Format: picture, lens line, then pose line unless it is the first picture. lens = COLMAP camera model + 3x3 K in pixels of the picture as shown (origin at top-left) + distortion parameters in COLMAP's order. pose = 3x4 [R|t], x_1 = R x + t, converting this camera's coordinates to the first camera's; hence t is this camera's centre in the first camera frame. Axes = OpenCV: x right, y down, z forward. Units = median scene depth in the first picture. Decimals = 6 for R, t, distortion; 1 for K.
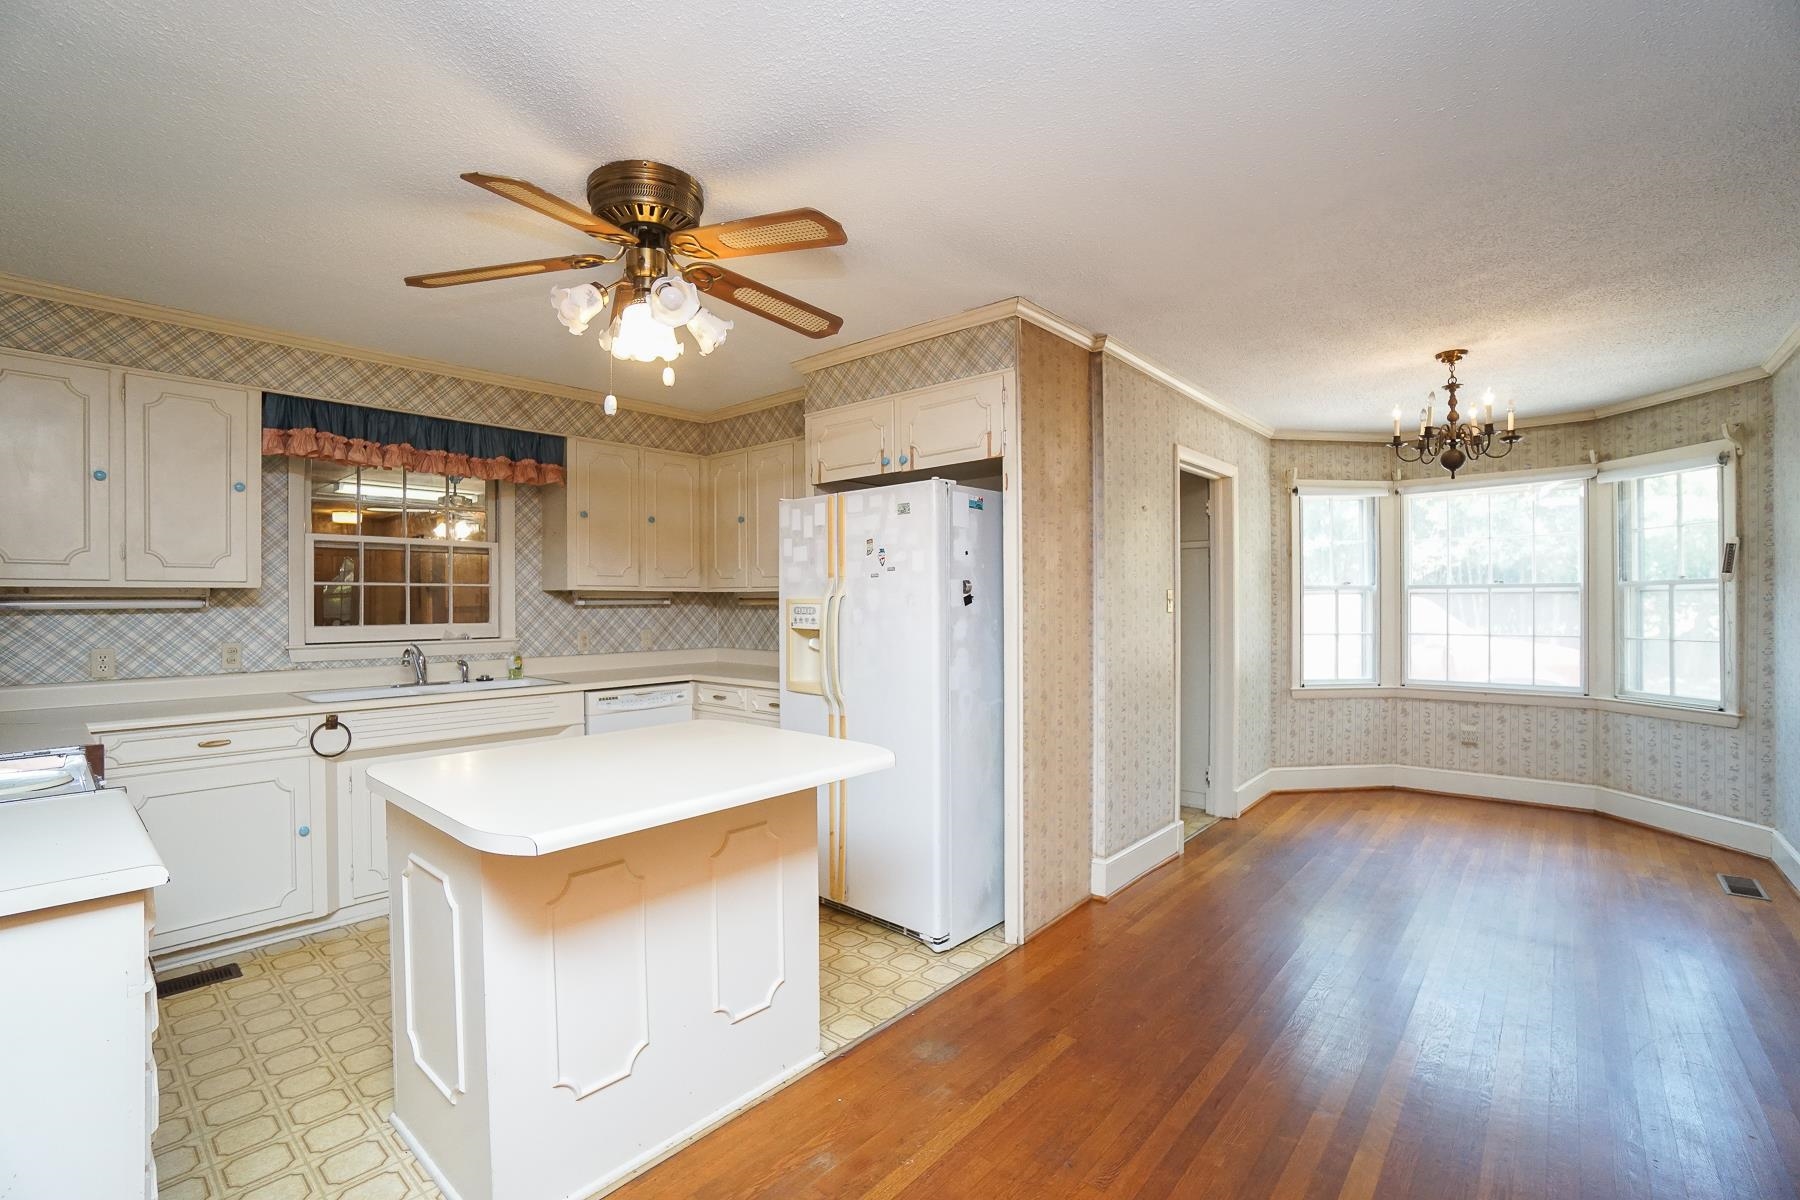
lens RADIAL K [[816.0, 0, 900.0], [0, 816.0, 600.0], [0, 0, 1]] dist [-0.000709, 0.000152]
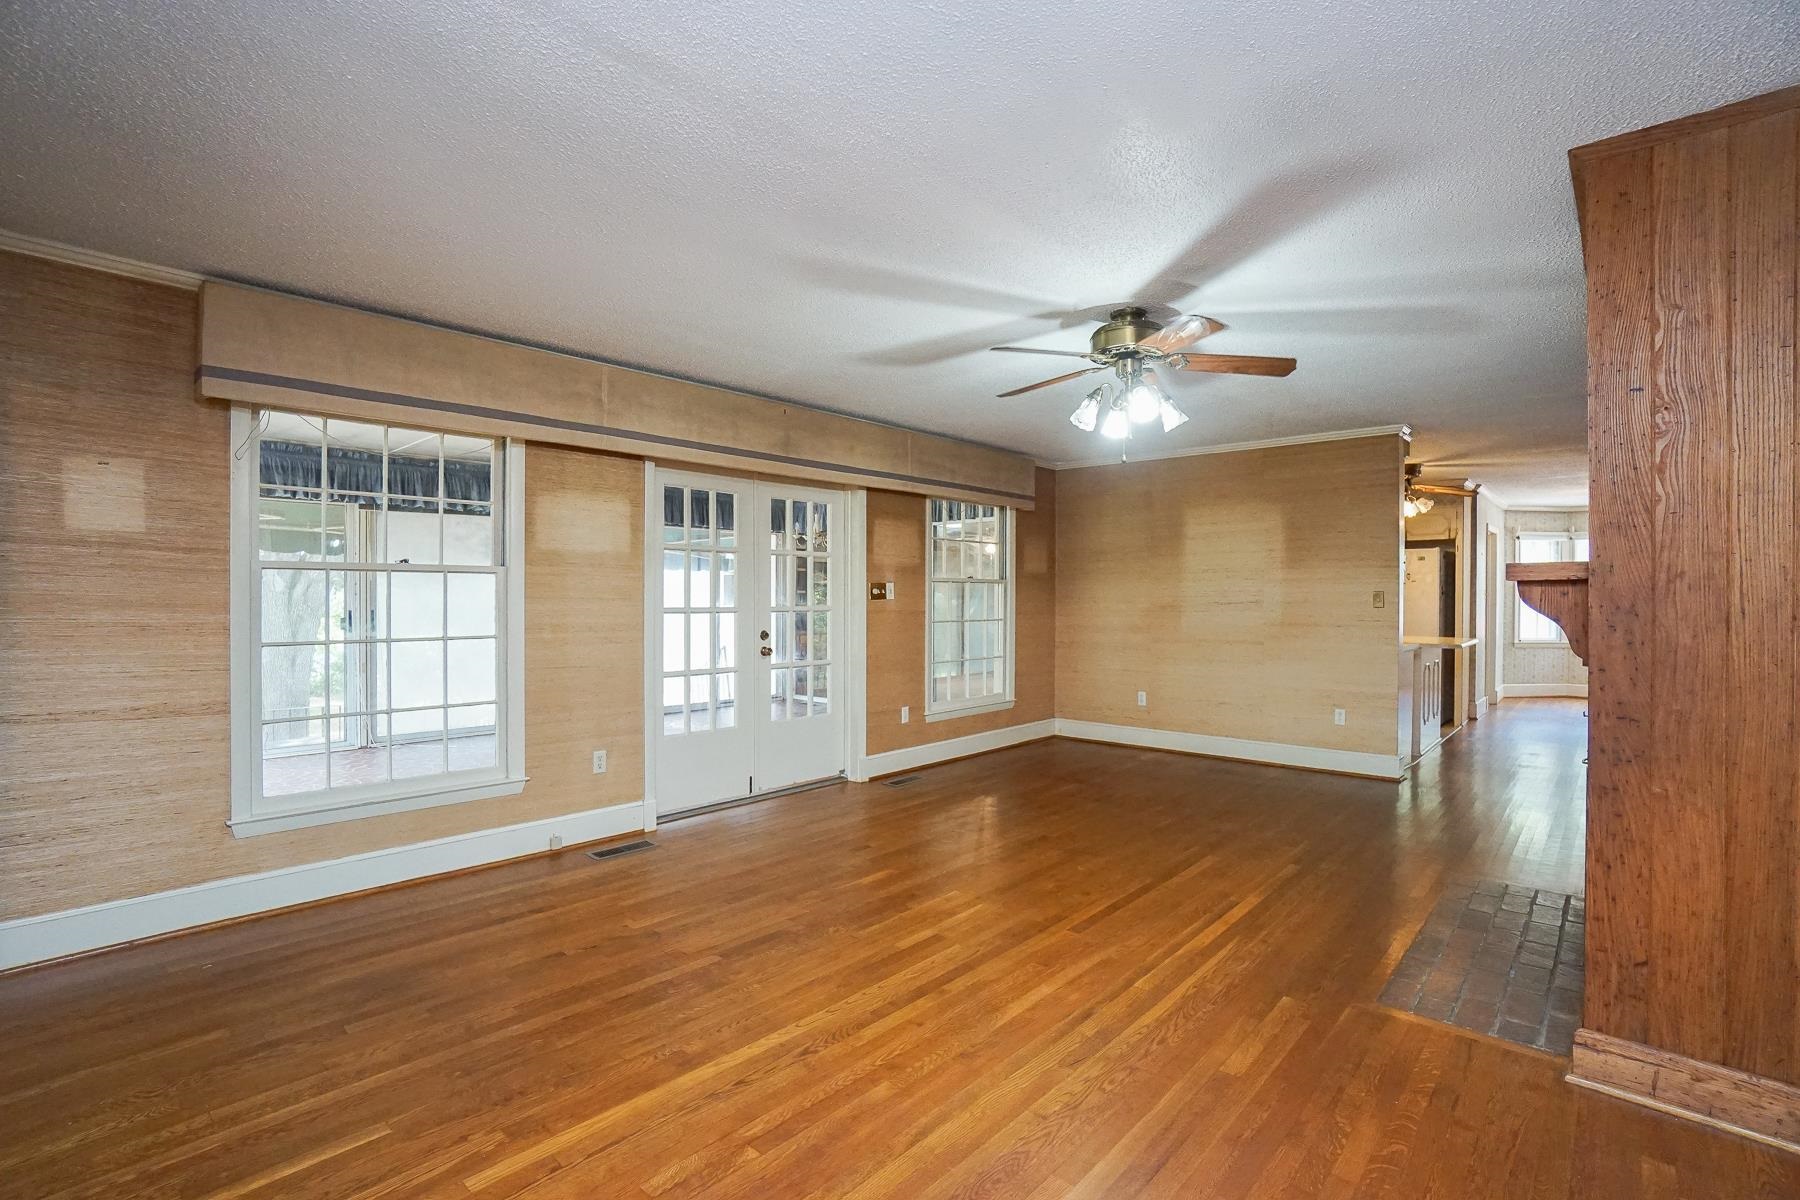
lens RADIAL K [[816.0, 0, 900.0], [0, 816.0, 600.0], [0, 0, 1]] dist [-0.000709, 0.000152]
pose [[0.999142, 0.007212, -0.040791, -0.796526], [-0.007054, 0.999967, 0.004012, 0.012395], [0.040819, -0.003721, 0.999160, -0.869472]]
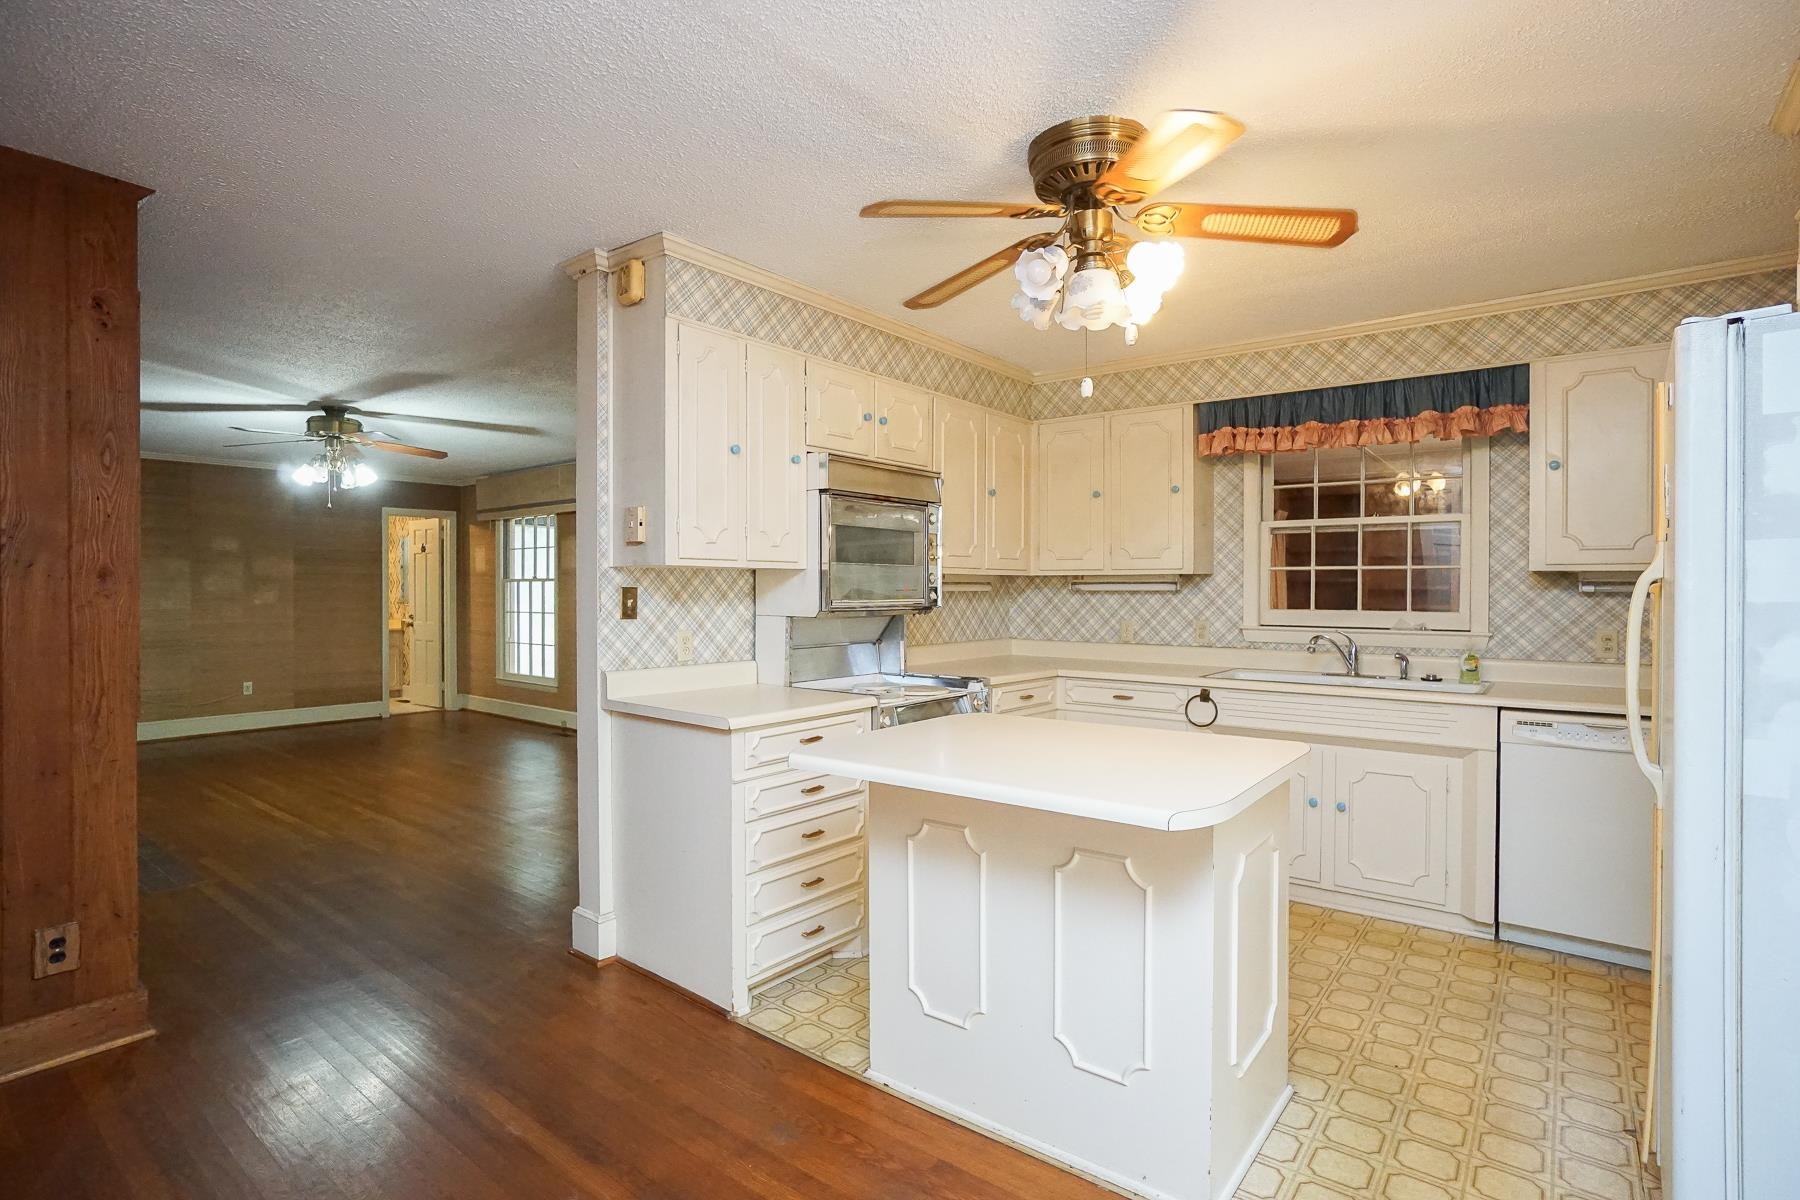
lens RADIAL K [[892.1, 0, 900.0], [0, 892.1, 600.0], [0, 0, 1]] dist [-0.002470, -0.000008]
pose [[0.084981, 0.018602, -0.996209, 0.401561], [-0.000743, 0.999827, 0.018606, -0.000805], [0.996382, -0.000841, 0.084980, 0.426332]]
